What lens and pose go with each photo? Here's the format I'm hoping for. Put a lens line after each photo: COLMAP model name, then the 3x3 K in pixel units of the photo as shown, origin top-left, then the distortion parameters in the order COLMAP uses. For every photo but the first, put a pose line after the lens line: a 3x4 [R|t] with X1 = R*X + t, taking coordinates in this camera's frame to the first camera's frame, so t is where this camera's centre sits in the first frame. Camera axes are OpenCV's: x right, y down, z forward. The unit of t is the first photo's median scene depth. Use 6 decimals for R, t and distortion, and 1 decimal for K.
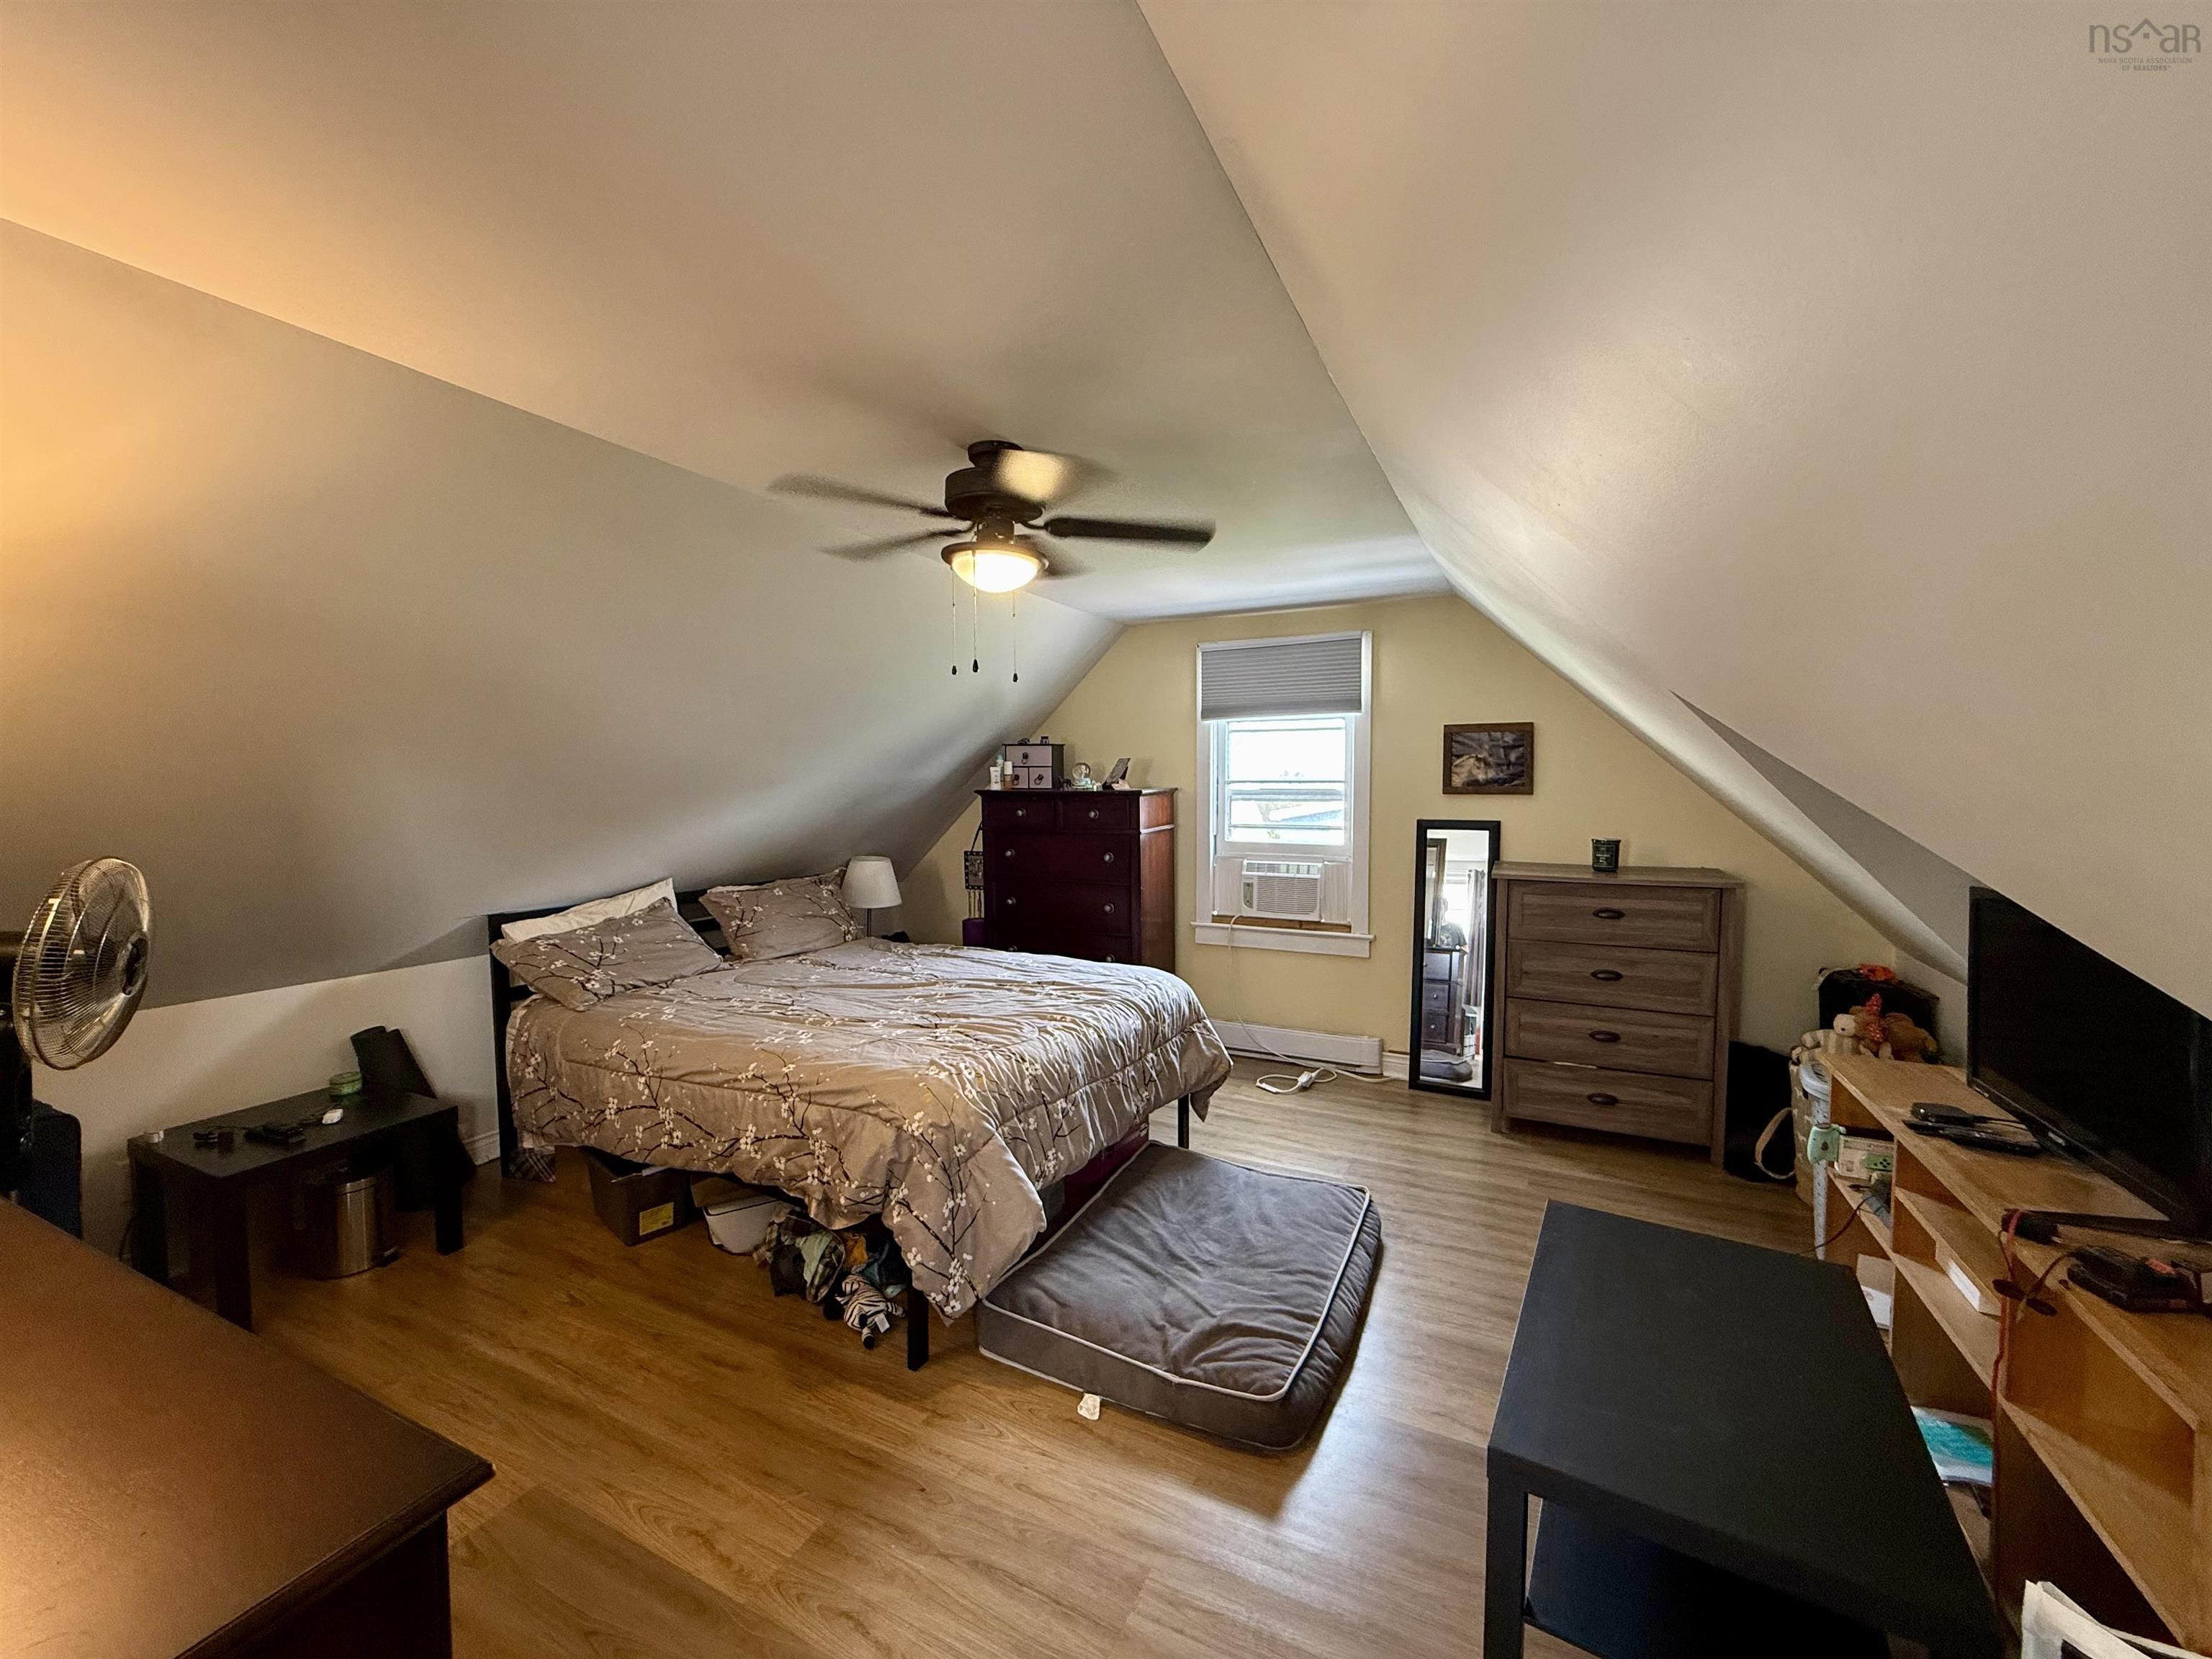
lens RADIAL K [[878.7, 0, 1103.3], [0, 878.7, 826.9], [0, 0, 1]] dist [-0.000974, 0.000889]
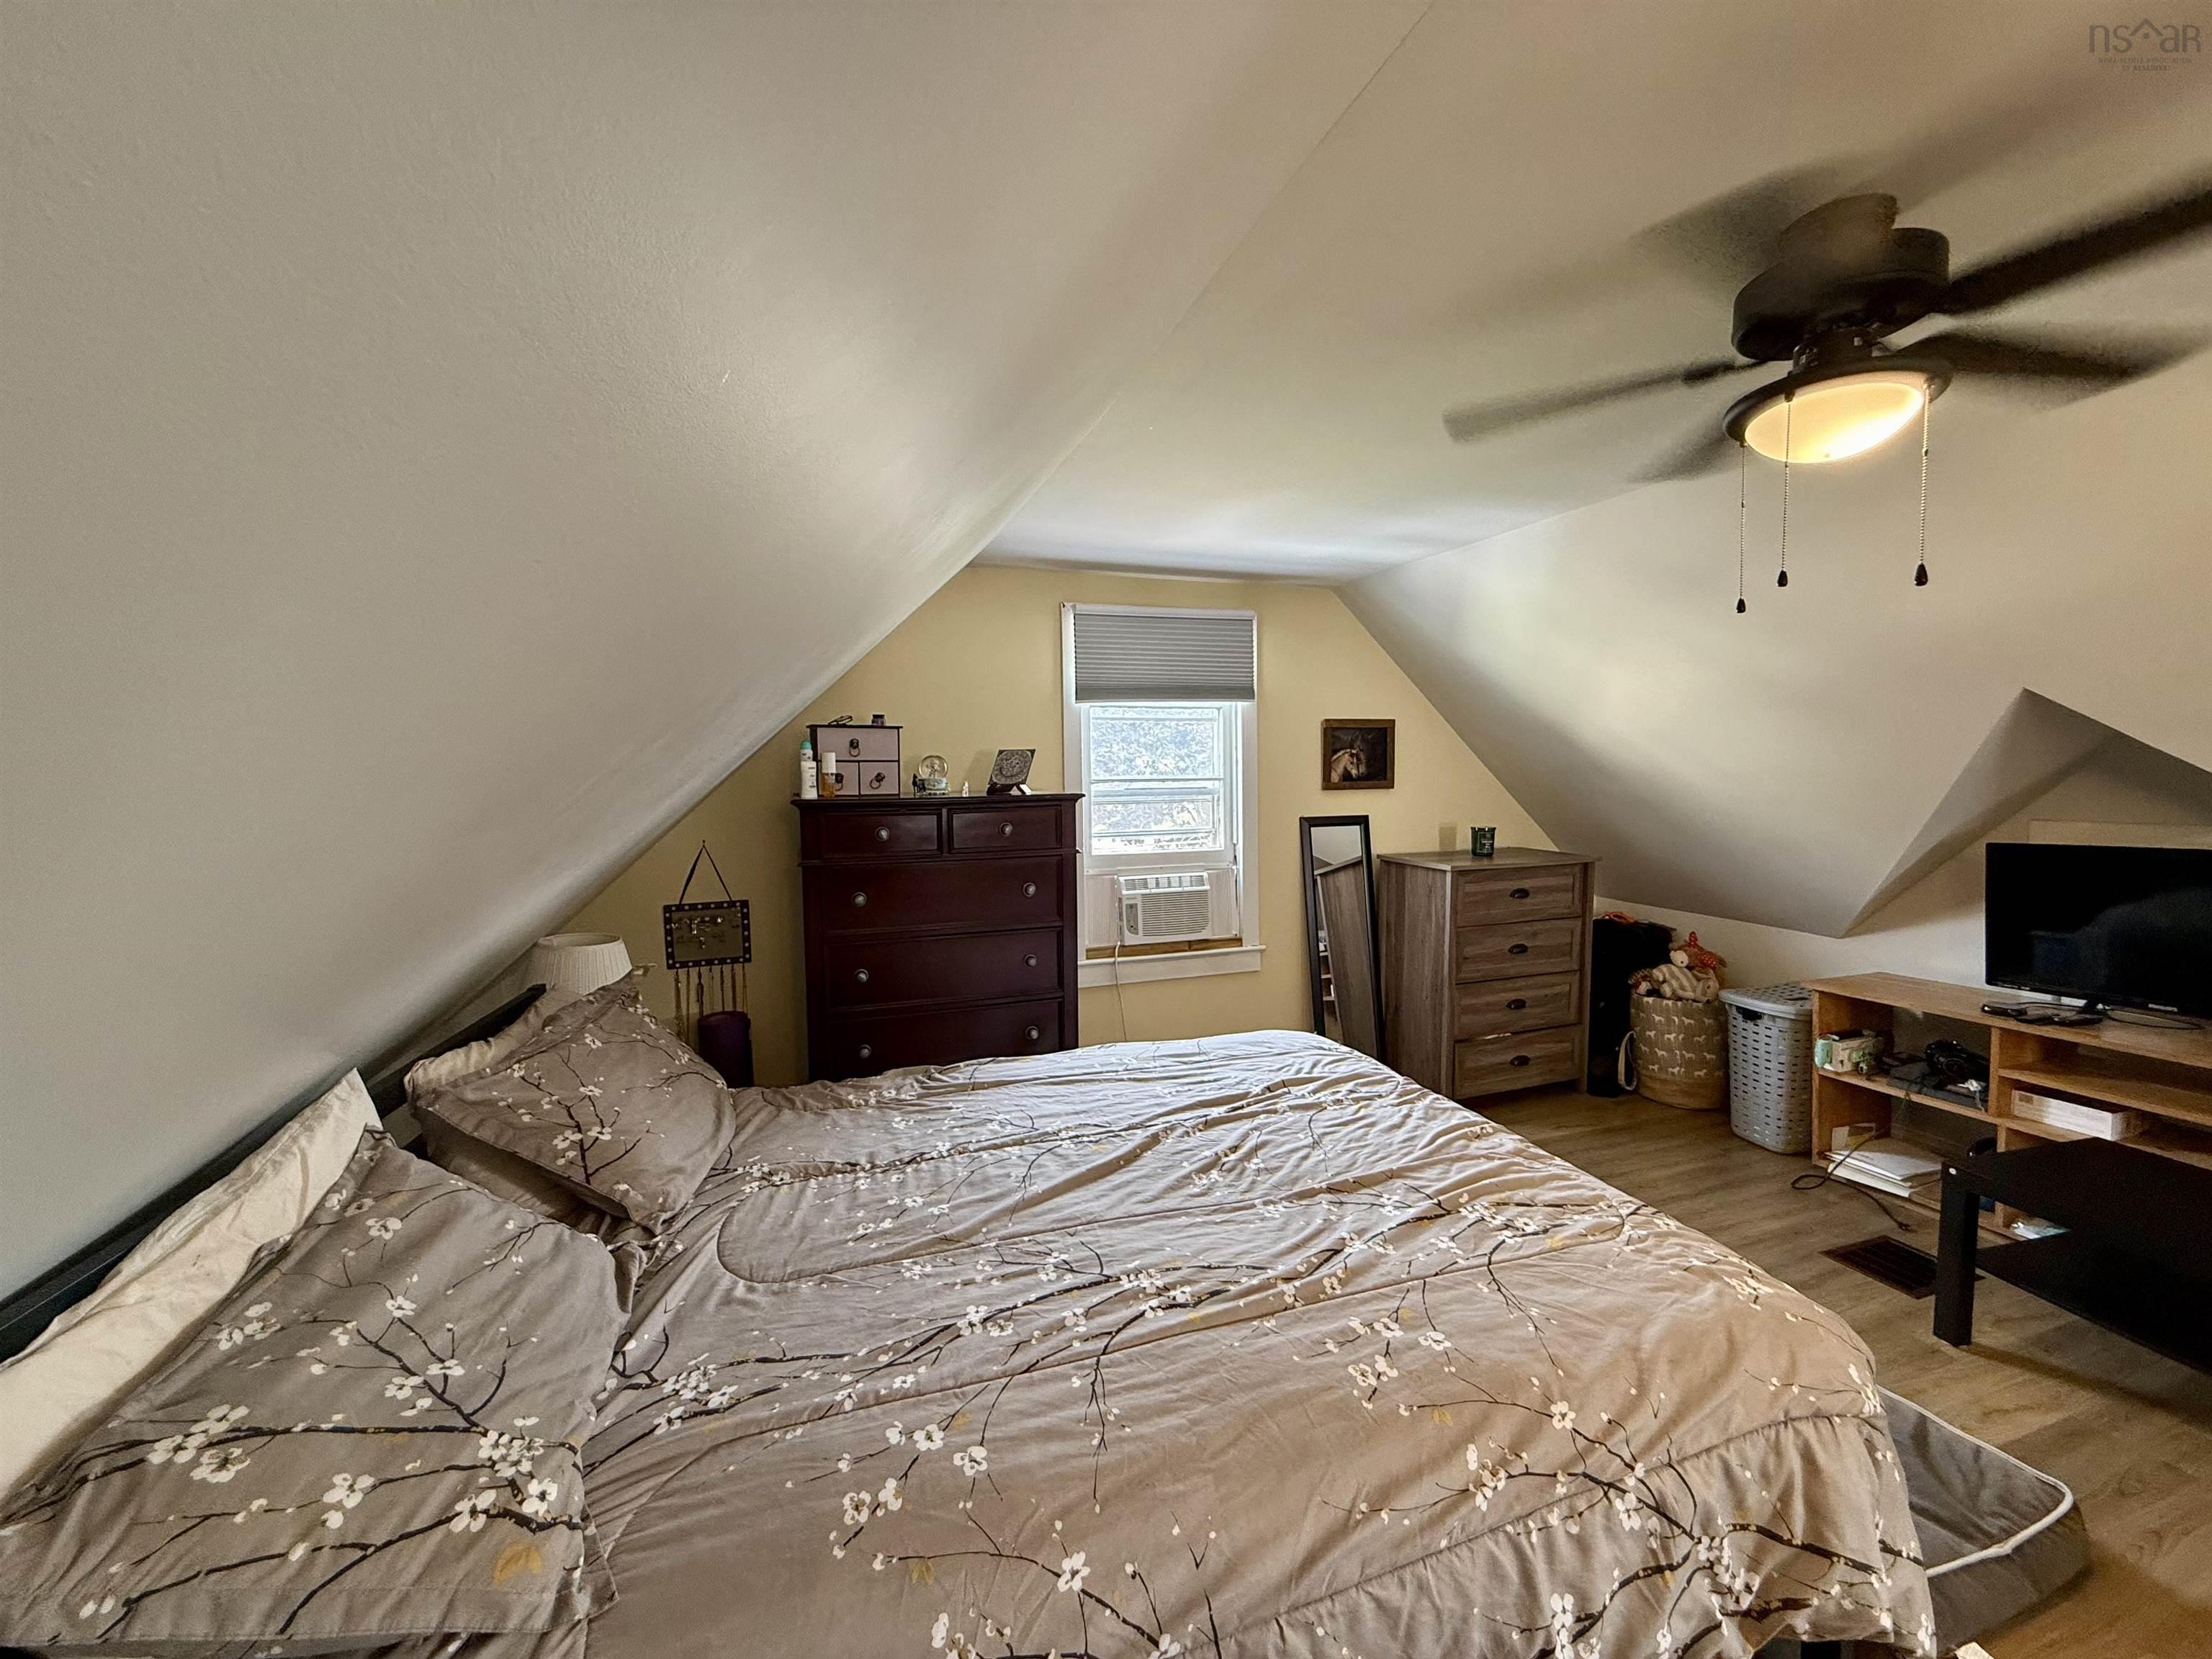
lens RADIAL K [[878.7, 0, 1107.0], [0, 878.7, 830.2], [0, 0, 1]] dist [-0.000974, 0.000889]
pose [[0.701789, -0.051427, 0.710526, -0.478000], [0.051677, 0.998438, 0.021224, -0.026147], [-0.710508, 0.021823, 0.703351, 0.489795]]
